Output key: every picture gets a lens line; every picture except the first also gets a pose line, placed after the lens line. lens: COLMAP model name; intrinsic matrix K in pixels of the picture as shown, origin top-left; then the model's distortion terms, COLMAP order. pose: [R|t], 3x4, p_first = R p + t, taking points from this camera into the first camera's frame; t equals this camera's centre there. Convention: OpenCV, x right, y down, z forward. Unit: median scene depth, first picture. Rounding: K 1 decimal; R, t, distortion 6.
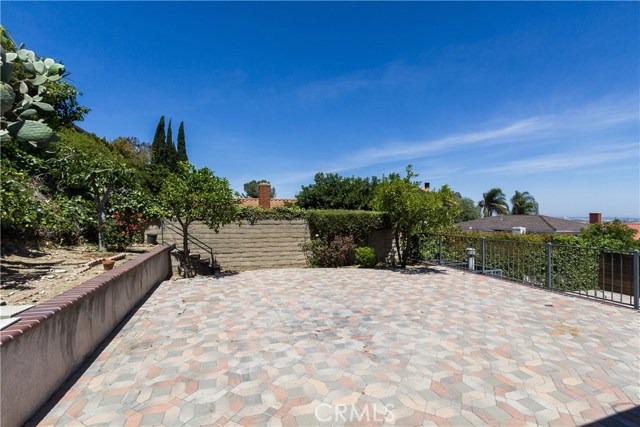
lens RADIAL K [[294.5, 0, 326.1], [0, 294.5, 215.7], [0, 0, 1]] dist [0.000451, -0.002132]
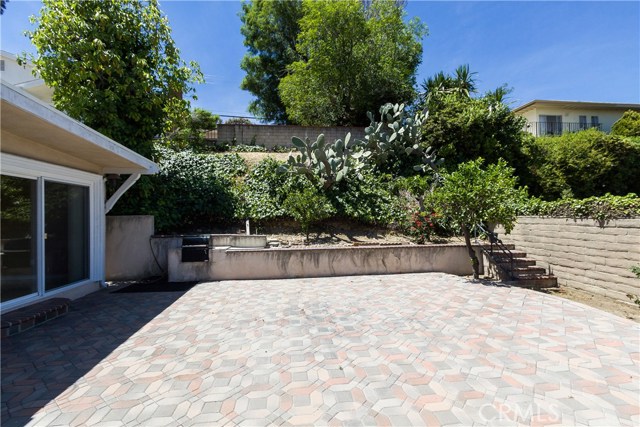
lens RADIAL K [[294.5, 0, 314.3], [0, 294.5, 218.3], [0, 0, 1]] dist [0.000451, -0.002132]
pose [[-0.230056, 0.001287, -0.973177, 0.866440], [0.012818, 0.999916, -0.001707, 0.009518], [0.973093, -0.012867, -0.230053, 1.001879]]
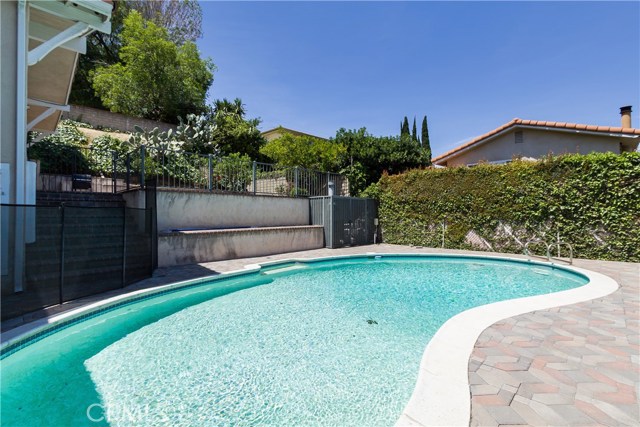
lens RADIAL K [[294.5, 0, 322.1], [0, 294.5, 210.1], [0, 0, 1]] dist [0.000451, -0.002132]
pose [[0.457820, -0.019129, -0.888839, 2.583628], [0.015020, 0.999792, -0.013780, 0.418171], [0.888918, -0.007042, 0.458012, 0.786020]]
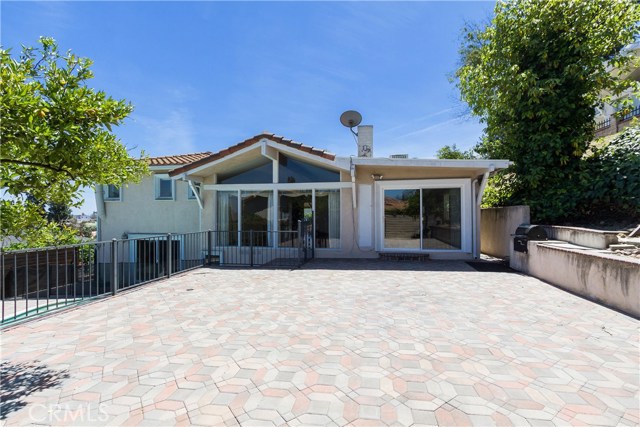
lens RADIAL K [[294.5, 0, 324.1], [0, 294.5, 216.0], [0, 0, 1]] dist [0.000451, -0.002132]
pose [[-0.870454, 0.002866, 0.492242, -0.210686], [0.002970, 0.999995, -0.000570, 0.036427], [-0.492241, 0.000966, -0.870458, 1.736255]]
